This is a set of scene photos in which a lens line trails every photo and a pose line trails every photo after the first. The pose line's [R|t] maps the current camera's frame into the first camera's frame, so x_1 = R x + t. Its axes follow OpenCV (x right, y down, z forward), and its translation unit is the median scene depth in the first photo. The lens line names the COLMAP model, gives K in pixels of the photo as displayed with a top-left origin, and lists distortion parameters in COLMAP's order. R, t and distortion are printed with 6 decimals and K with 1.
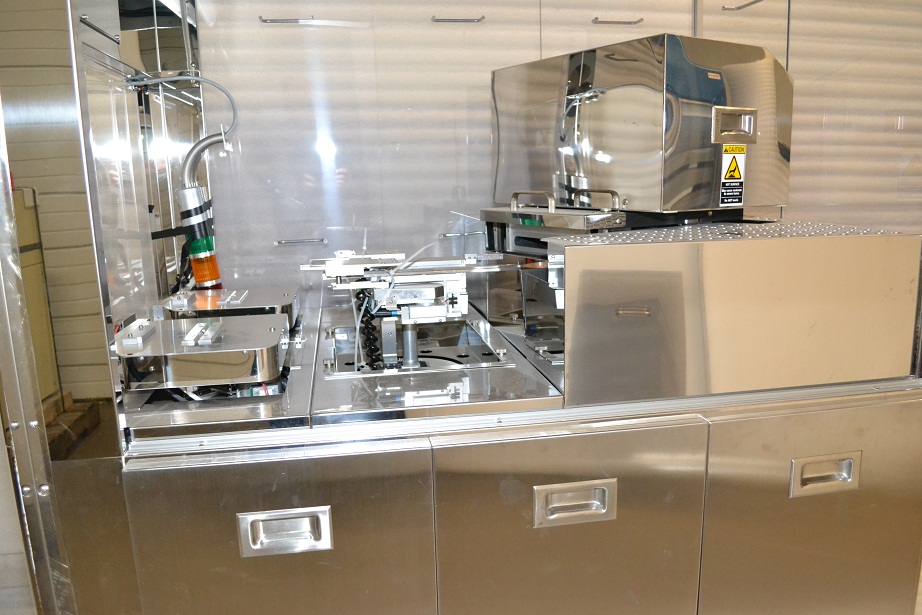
lens RADIAL K [[728.5, 0, 461.0], [0, 728.5, 307.5], [0, 0, 1]] dist [-0.080409, 0.002042]
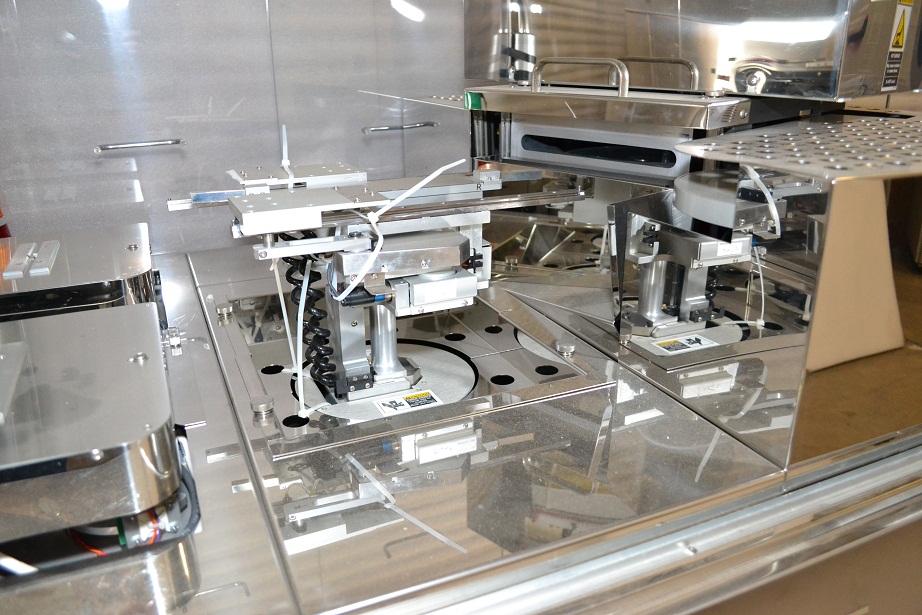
lens RADIAL K [[728.5, 0, 461.0], [0, 728.5, 307.5], [0, 0, 1]] dist [-0.080409, 0.002042]
pose [[0.969128, -0.068750, 0.236781, -0.155333], [0.029539, 0.985796, 0.165328, -0.066817], [-0.244784, -0.153230, 0.957393, 0.476617]]
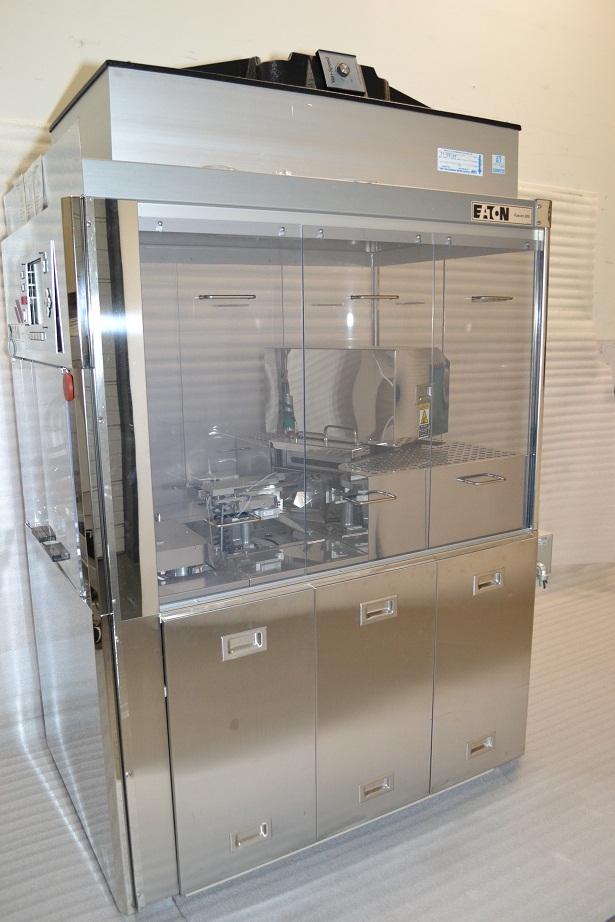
lens RADIAL K [[728.5, 0, 307.5], [0, 728.5, 461.0], [0, 0, 1]] dist [-0.080409, 0.002042]
pose [[0.934114, -0.052835, 0.353043, -0.533415], [0.053738, 0.998529, 0.007250, -0.116663], [-0.352907, 0.012199, 0.935579, -0.580617]]
